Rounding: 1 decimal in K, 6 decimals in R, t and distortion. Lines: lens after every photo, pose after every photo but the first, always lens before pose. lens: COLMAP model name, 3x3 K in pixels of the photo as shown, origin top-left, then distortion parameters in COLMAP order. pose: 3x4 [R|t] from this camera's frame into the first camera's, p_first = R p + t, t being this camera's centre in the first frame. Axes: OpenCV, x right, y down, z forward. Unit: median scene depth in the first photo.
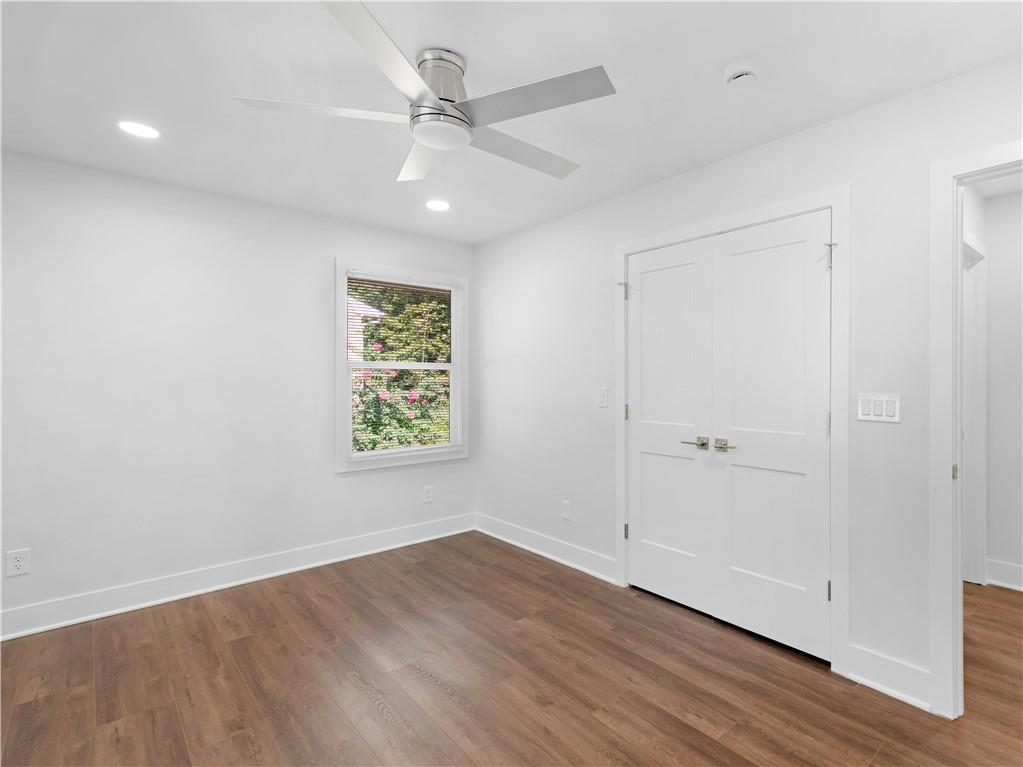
lens RADIAL K [[524.4, 0, 522.3], [0, 524.4, 379.3], [0, 0, 1]] dist [0.012694, -0.002596]
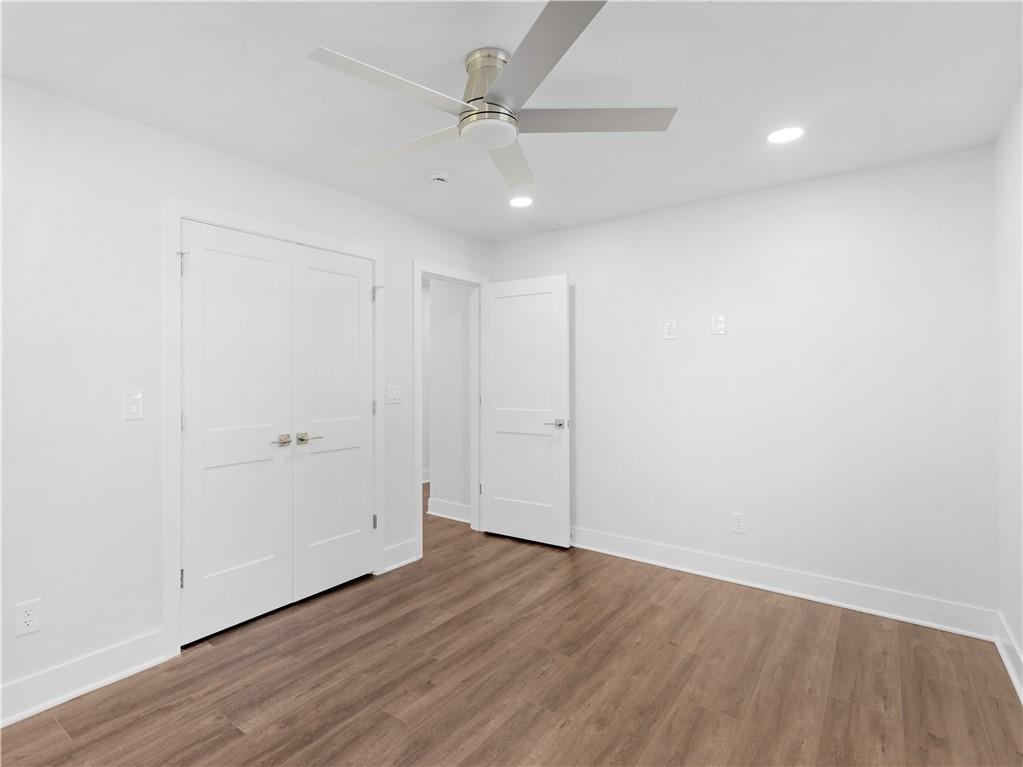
lens RADIAL K [[524.4, 0, 514.0], [0, 524.4, 374.8], [0, 0, 1]] dist [0.012694, -0.002596]
pose [[-0.271477, 0.007453, 0.962416, -0.774788], [0.014292, 0.999891, -0.003712, 0.003701], [-0.962339, 0.012747, -0.271554, 0.852972]]
